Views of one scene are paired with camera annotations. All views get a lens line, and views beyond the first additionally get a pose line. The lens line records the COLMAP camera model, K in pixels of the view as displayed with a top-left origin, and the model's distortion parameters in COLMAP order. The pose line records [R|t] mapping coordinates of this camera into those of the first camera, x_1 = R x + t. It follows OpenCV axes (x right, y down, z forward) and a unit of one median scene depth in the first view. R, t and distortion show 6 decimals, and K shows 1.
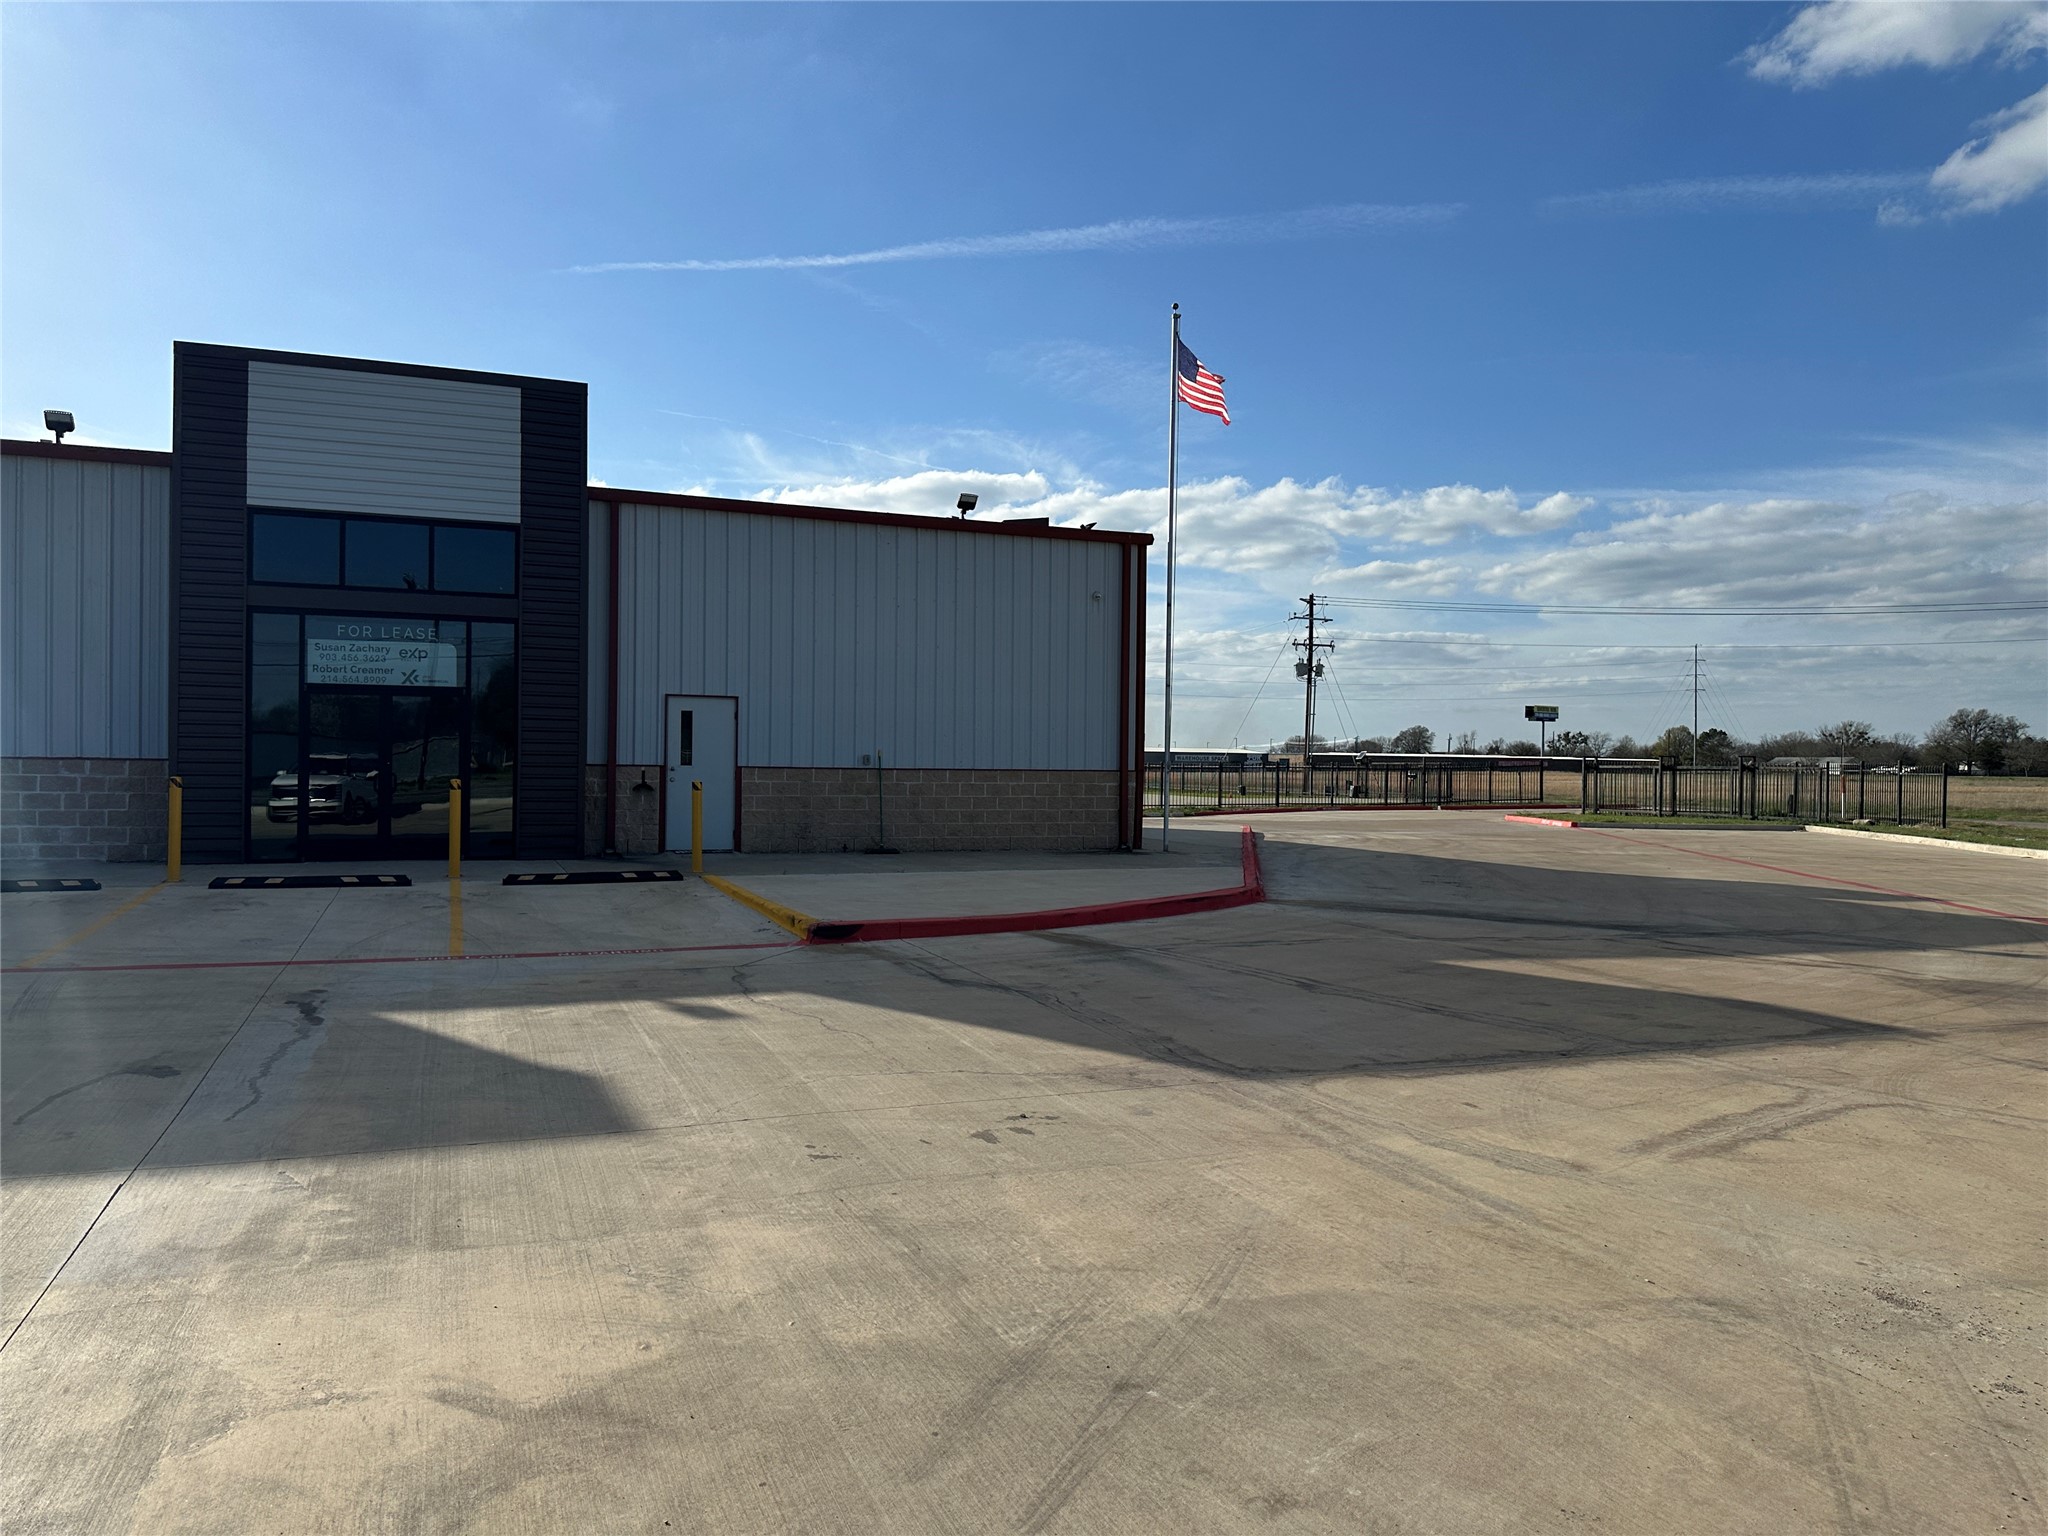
lens RADIAL K [[1418.2, 0, 1029.4], [0, 1418.2, 768.2], [0, 0, 1]] dist [0.117087, -0.170549]
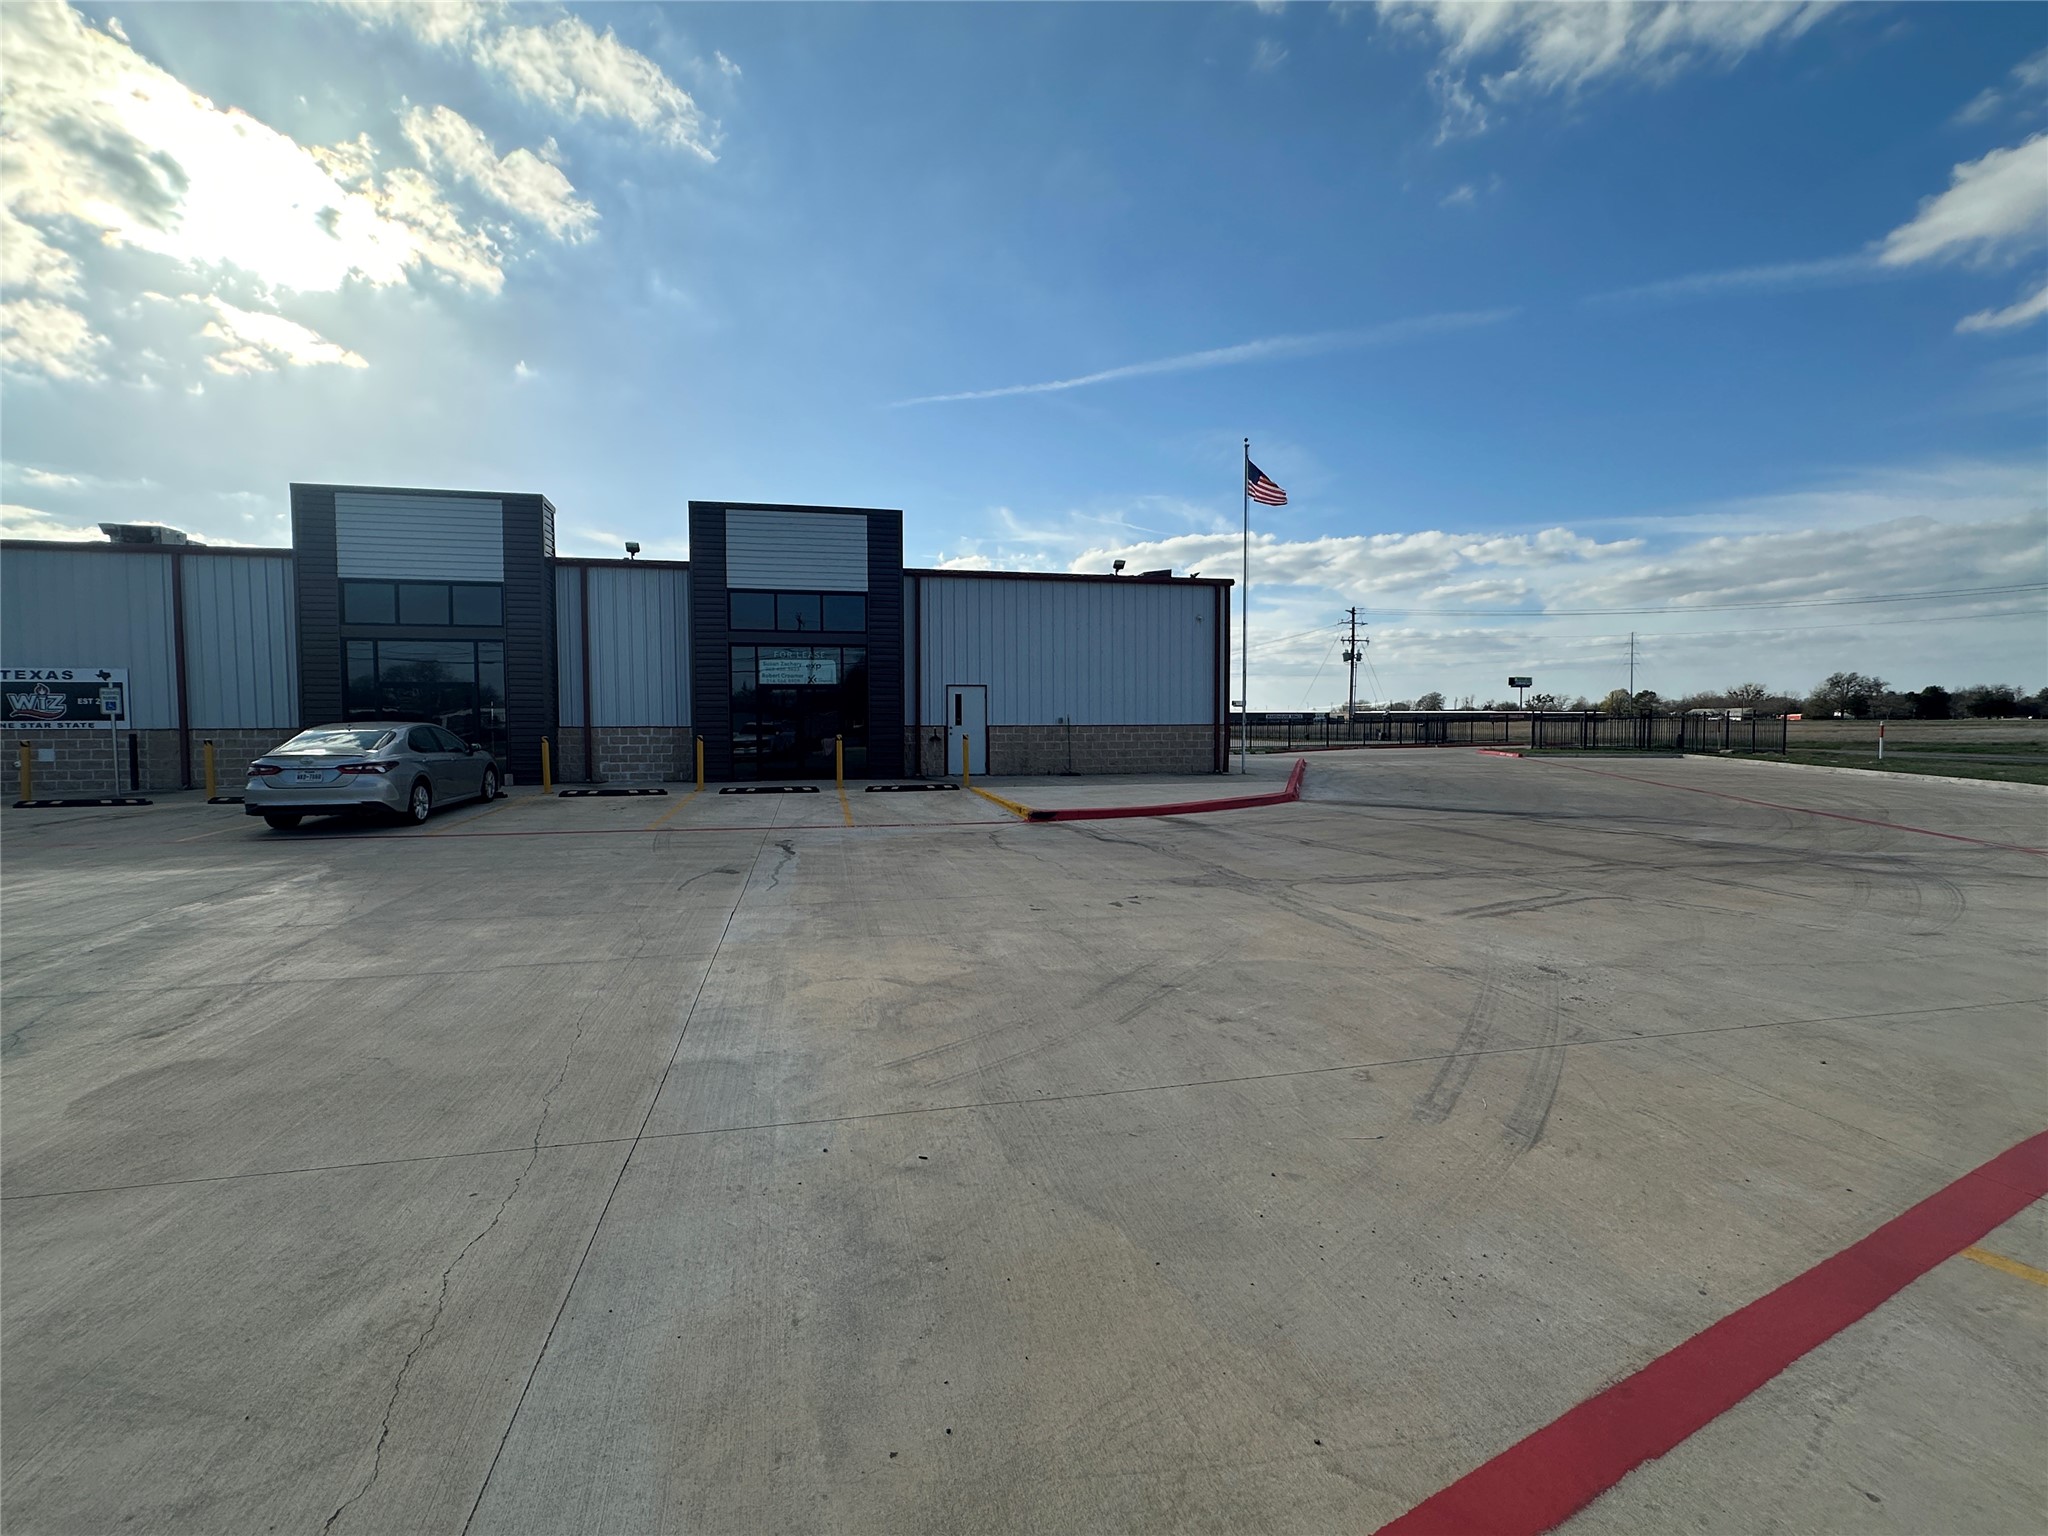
lens RADIAL K [[910.5, 0, 1019.2], [0, 910.5, 770.3], [0, 0, 1]] dist [-0.000170, 0.000726]
pose [[0.986592, -0.007521, -0.163035, 0.016551], [0.015403, 0.998770, 0.047136, 0.001614], [0.162480, -0.049015, 0.985494, -0.105739]]
